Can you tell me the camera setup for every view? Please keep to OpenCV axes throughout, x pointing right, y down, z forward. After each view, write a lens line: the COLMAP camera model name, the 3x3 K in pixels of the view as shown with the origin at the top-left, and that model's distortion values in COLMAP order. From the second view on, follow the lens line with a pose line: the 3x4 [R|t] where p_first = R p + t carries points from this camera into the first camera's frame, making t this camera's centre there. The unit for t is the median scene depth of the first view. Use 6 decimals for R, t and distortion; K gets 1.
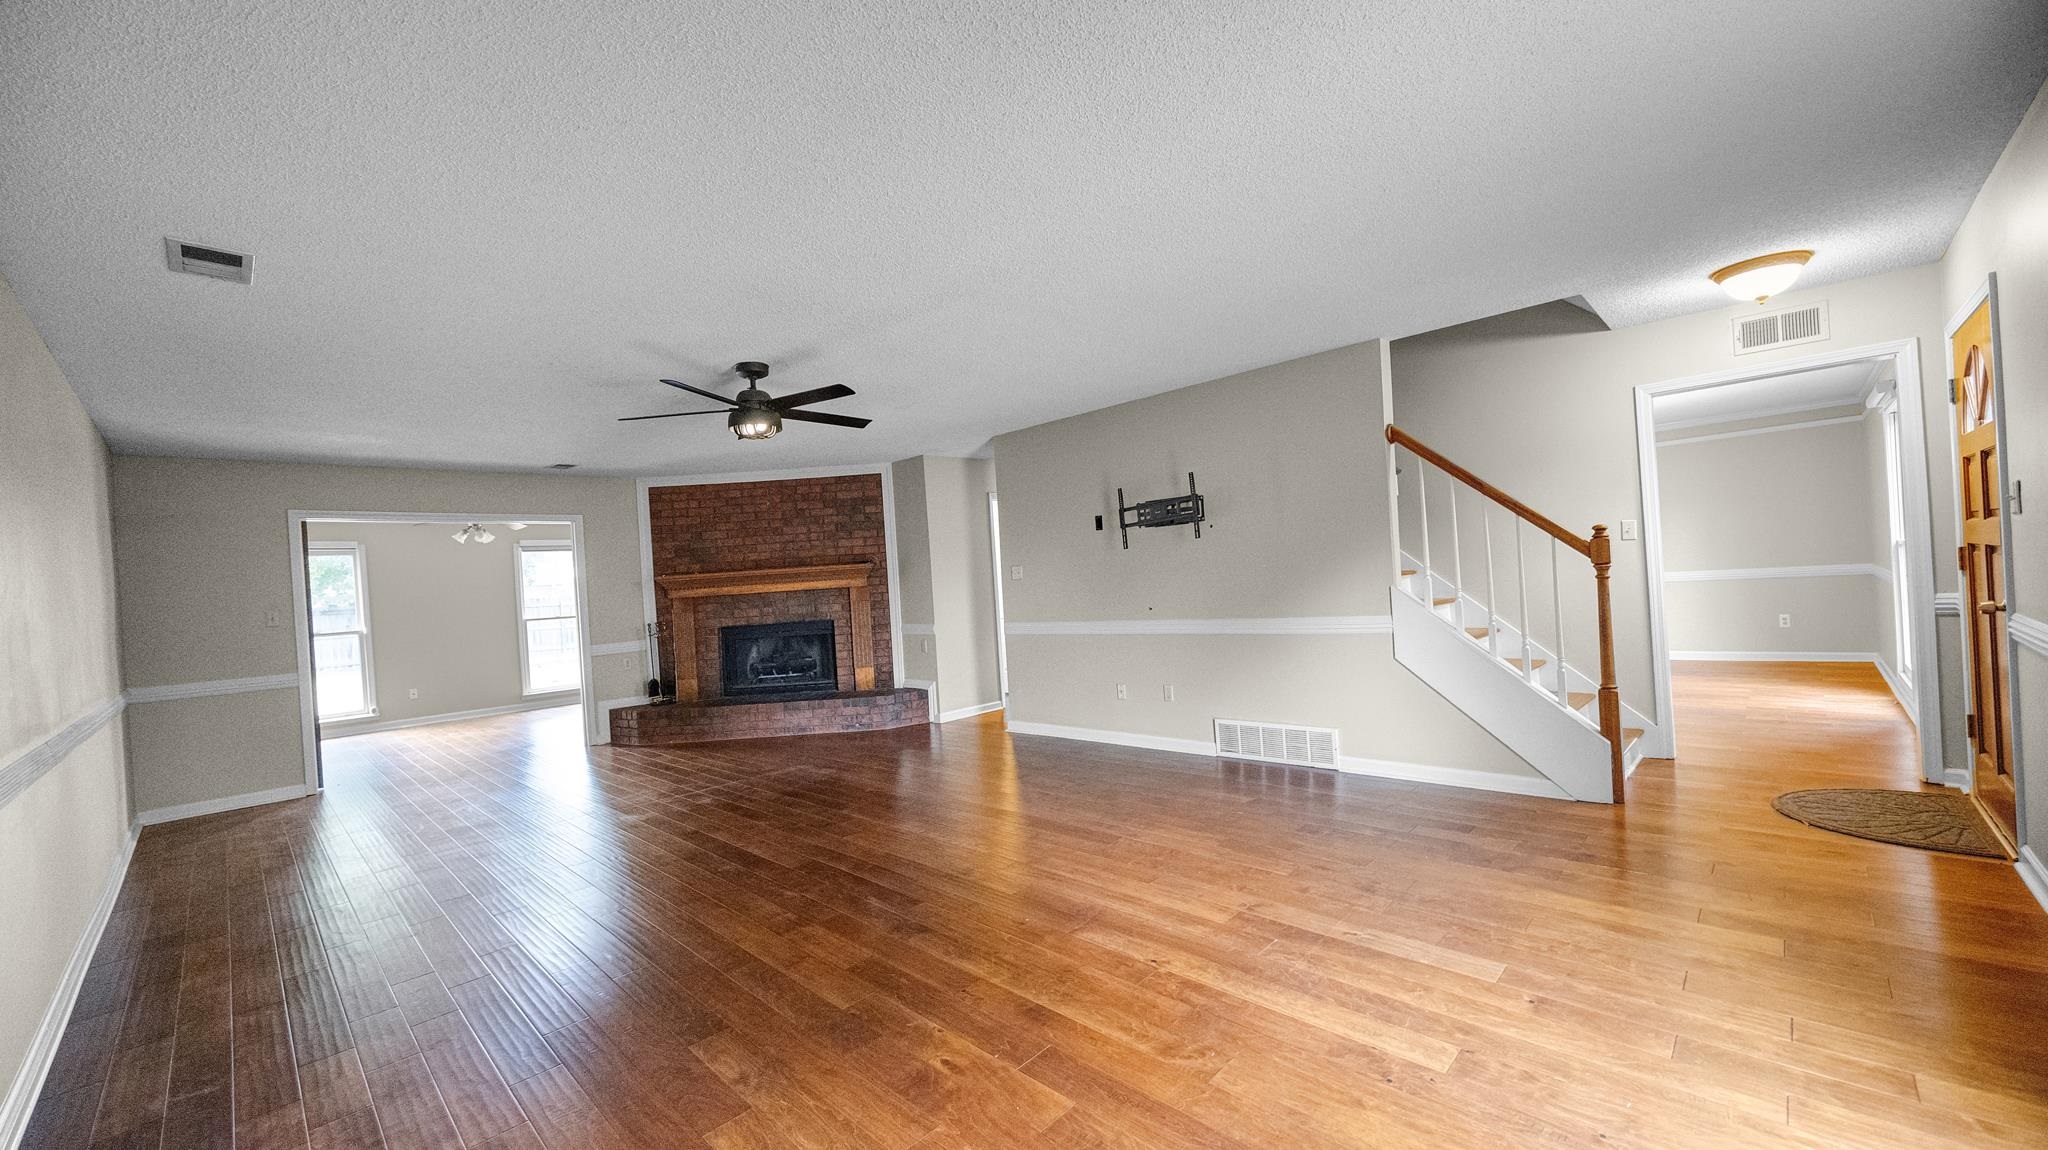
lens RADIAL K [[754.4, 0, 1039.8], [0, 754.4, 581.9], [0, 0, 1]] dist [-0.001899, 0.000181]
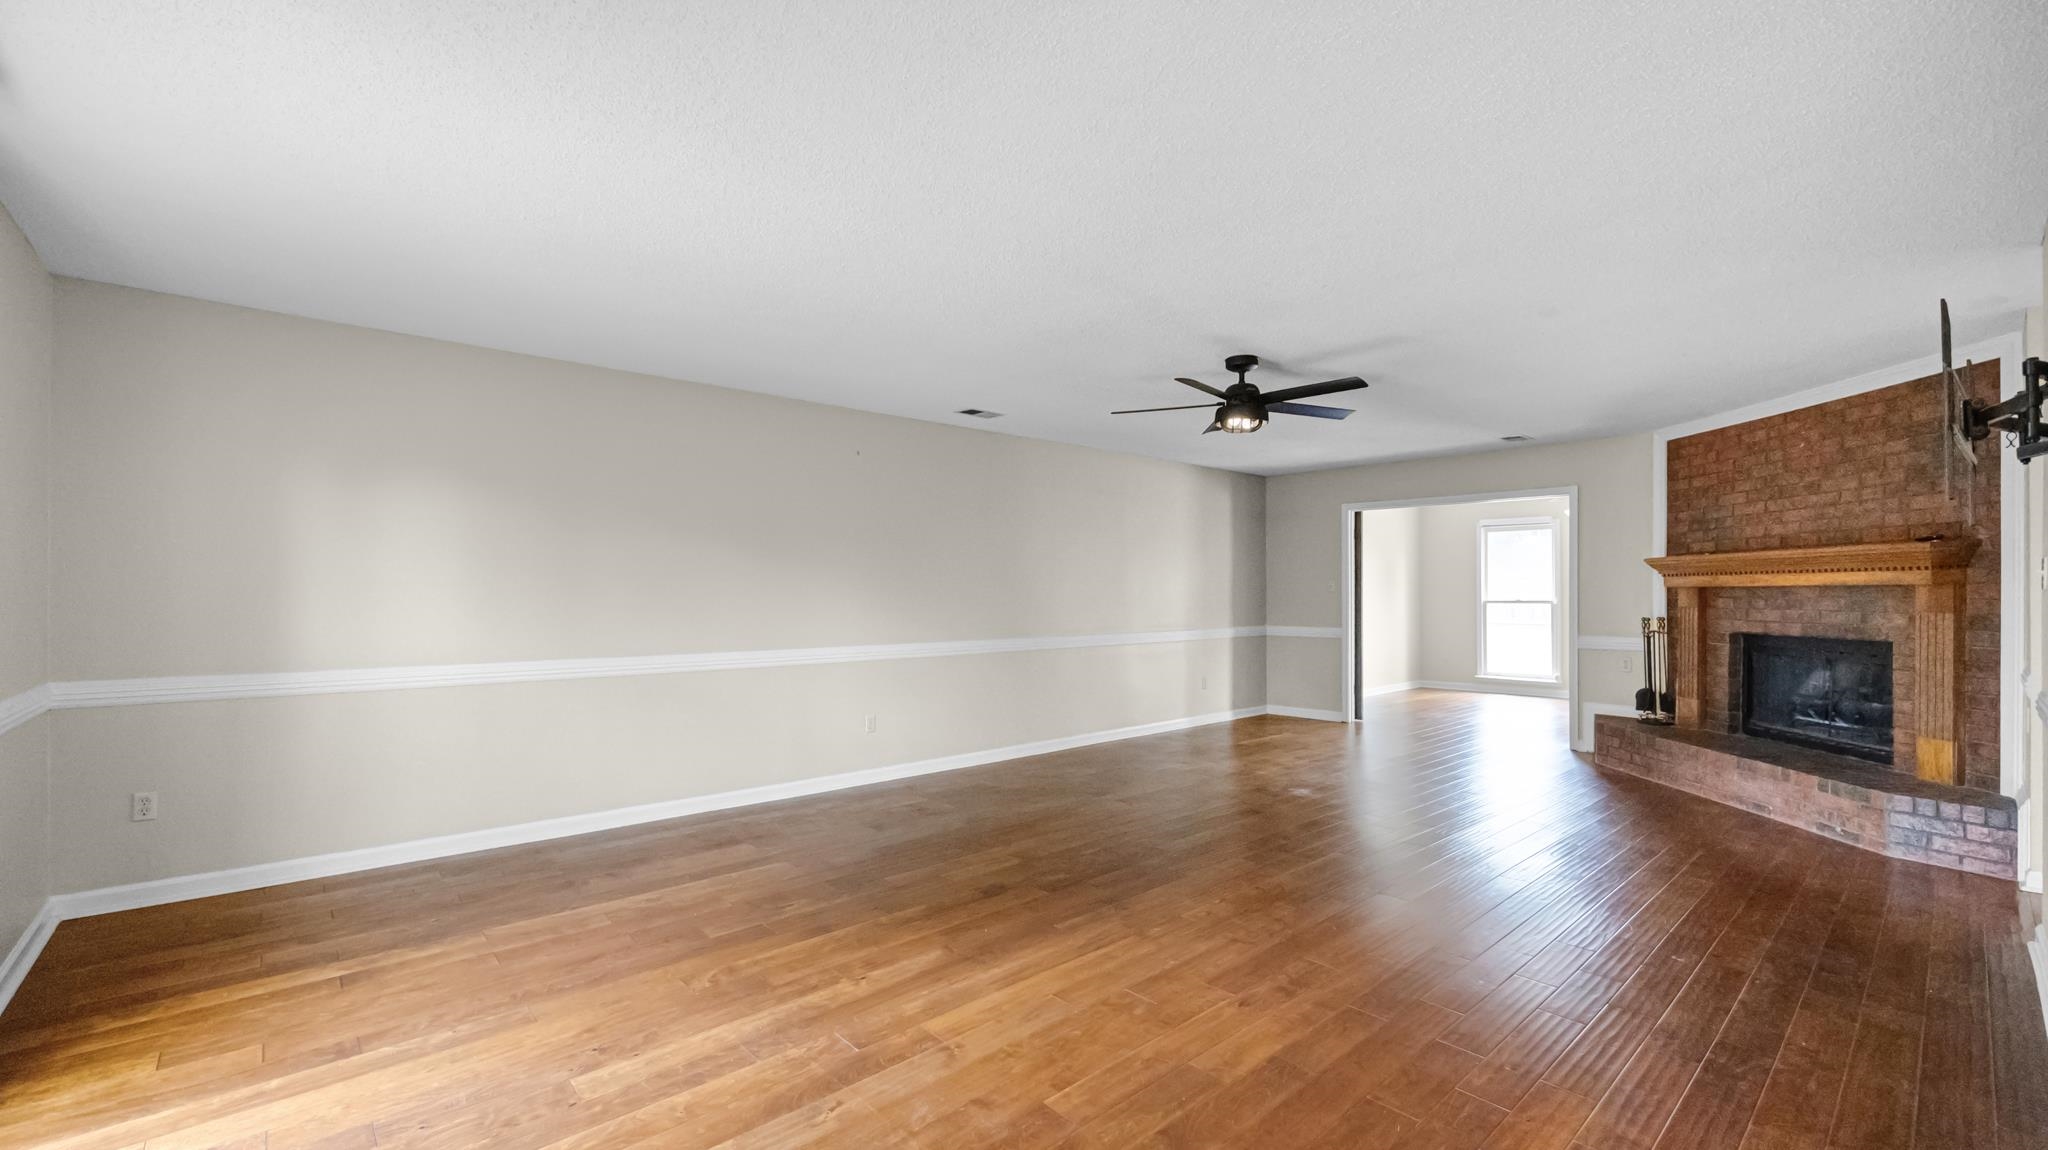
lens RADIAL K [[842.6, 0, 1028.2], [0, 842.6, 591.8], [0, 0, 1]] dist [0.002567, -0.000100]
pose [[-0.056825, 0.062140, -0.996448, 0.403044], [0.002172, 0.998066, 0.062117, -0.028124], [0.998382, 0.001365, -0.056850, 0.418652]]
